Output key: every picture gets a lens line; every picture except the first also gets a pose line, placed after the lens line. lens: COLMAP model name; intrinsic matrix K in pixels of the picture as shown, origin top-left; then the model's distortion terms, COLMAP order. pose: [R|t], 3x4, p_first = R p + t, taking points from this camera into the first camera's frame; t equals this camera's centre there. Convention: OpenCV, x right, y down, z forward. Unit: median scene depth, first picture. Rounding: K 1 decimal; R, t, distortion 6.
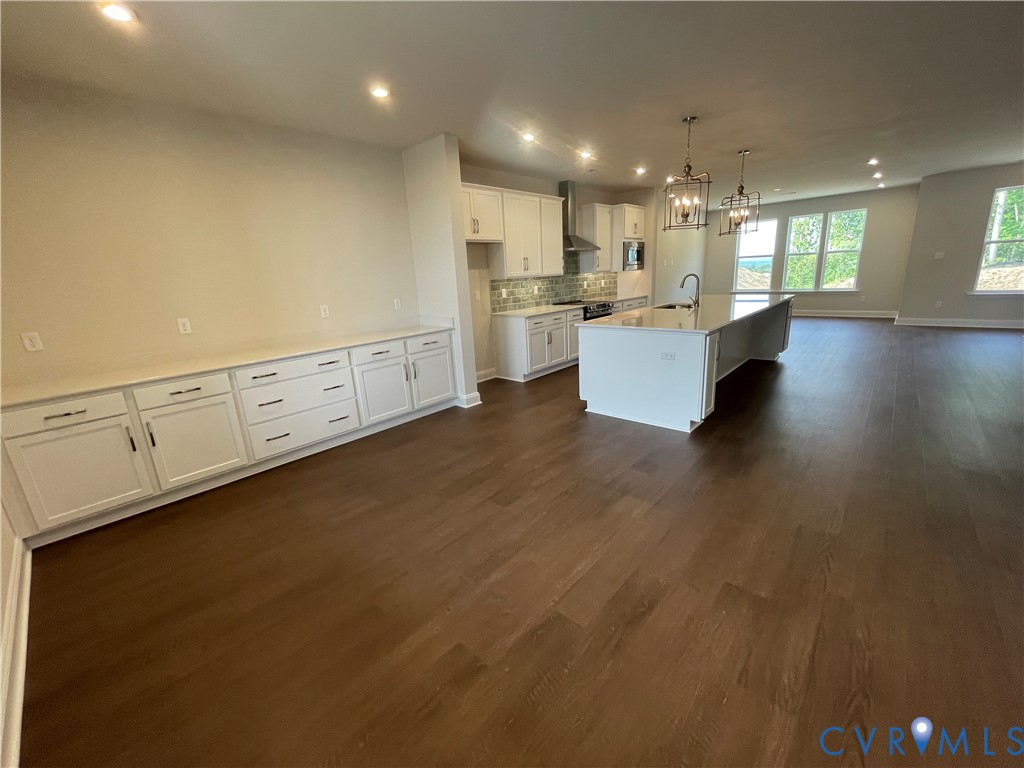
lens RADIAL K [[408.5, 0, 525.9], [0, 408.5, 394.2], [0, 0, 1]] dist [-0.002358, -0.000269]
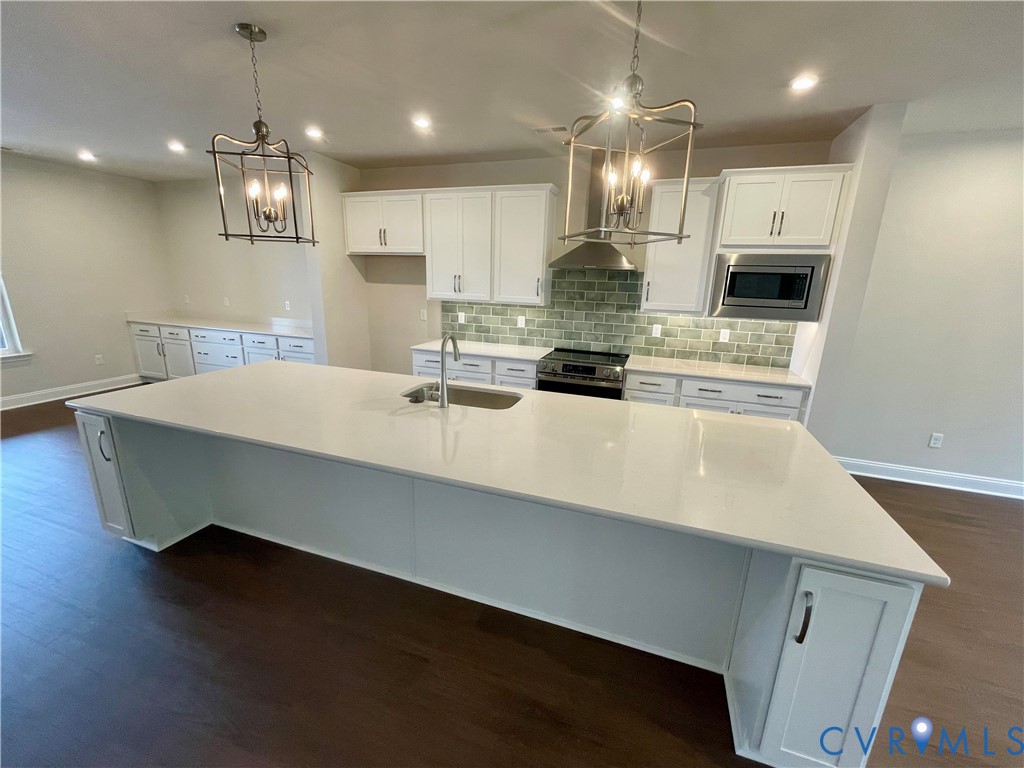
lens RADIAL K [[408.5, 0, 525.9], [0, 408.5, 394.2], [0, 0, 1]] dist [-0.002358, -0.000269]
pose [[0.390668, 0.297784, -0.871036, 0.727369], [-0.320050, 0.931138, 0.174785, -0.284825], [0.863103, 0.210492, 0.459071, 0.764994]]
